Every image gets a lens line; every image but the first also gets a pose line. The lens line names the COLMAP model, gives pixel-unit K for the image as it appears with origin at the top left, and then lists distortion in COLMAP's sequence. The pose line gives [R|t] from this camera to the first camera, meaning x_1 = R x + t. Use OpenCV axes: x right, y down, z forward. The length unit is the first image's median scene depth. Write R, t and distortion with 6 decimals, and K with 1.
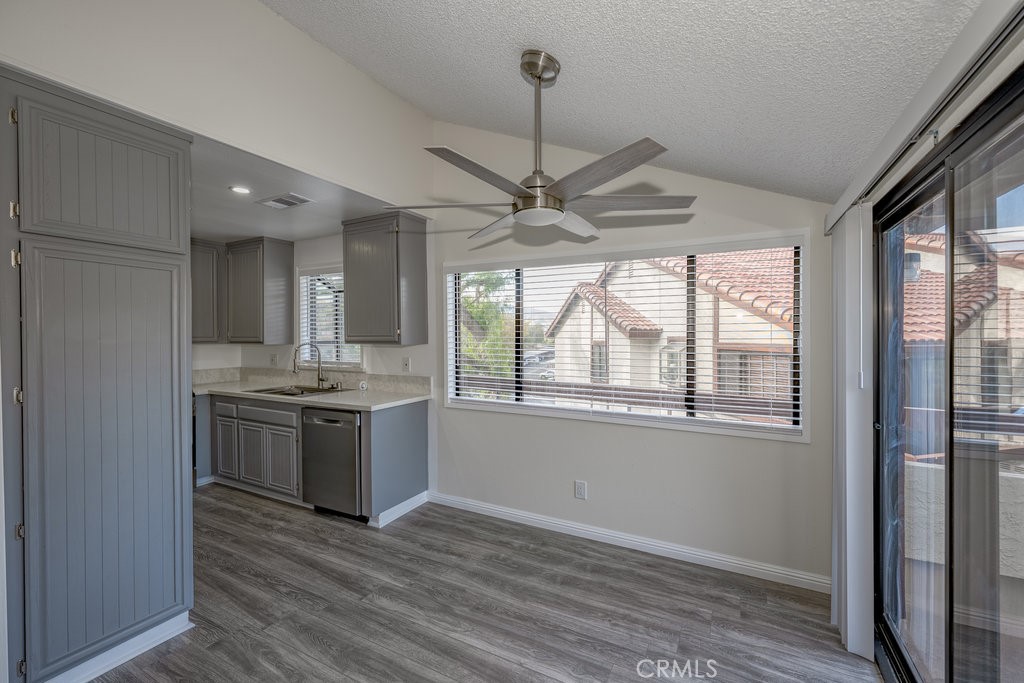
lens RADIAL K [[404.4, 0, 557.9], [0, 404.4, 340.4], [0, 0, 1]] dist [-0.001372, -0.000121]
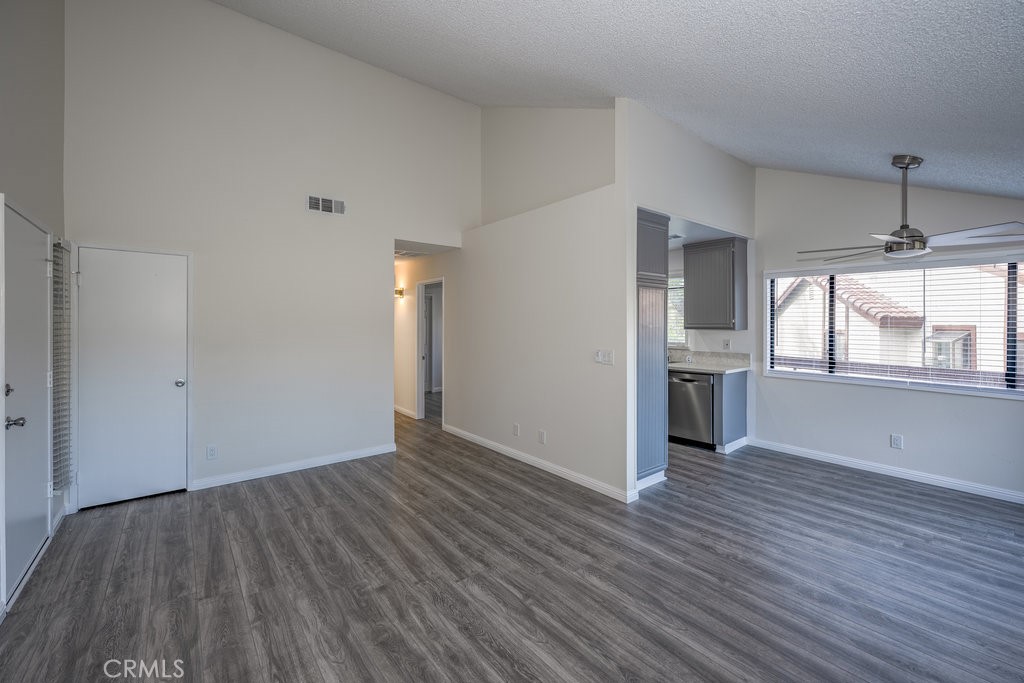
lens RADIAL K [[444.6, 0, 539.9], [0, 444.6, 323.5], [0, 0, 1]] dist [-0.003054, -0.000121]
pose [[0.918416, 0.003758, -0.395597, -0.423637], [-0.007925, 0.999929, -0.008898, 0.007428], [0.395536, 0.011307, 0.918381, -0.760958]]
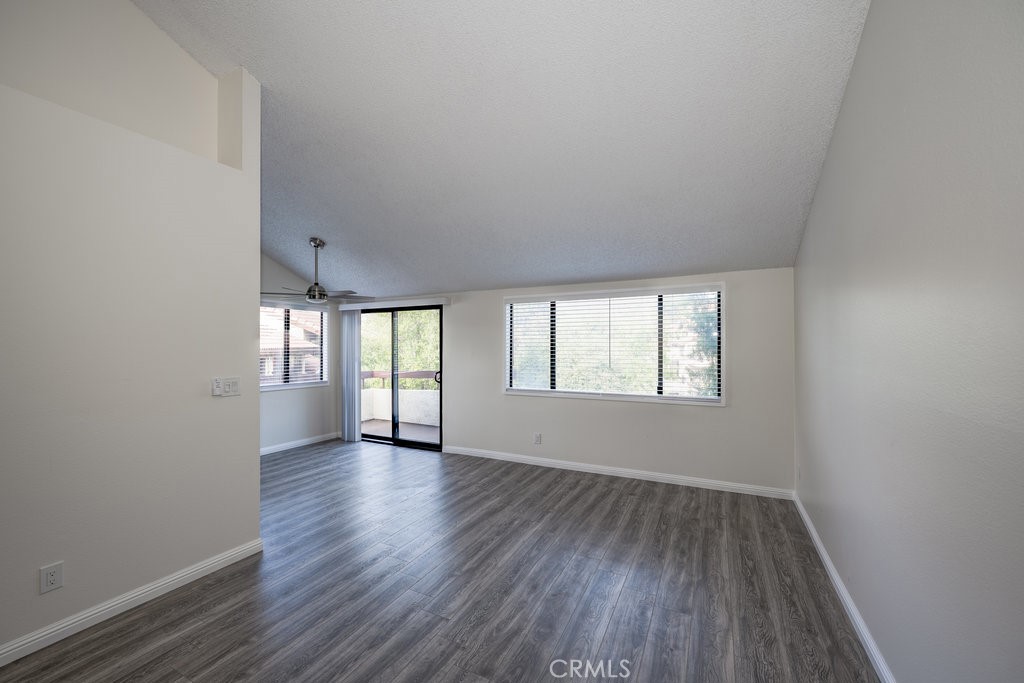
lens RADIAL K [[406.6, 0, 512.0], [0, 406.6, 341.5], [0, 0, 1]] dist [-0.001035, -0.000116]
pose [[-0.012410, 0.011687, 0.999855, -1.645935], [0.011045, 0.999872, -0.011550, 0.007932], [-0.999862, 0.010900, -0.012538, -0.142474]]
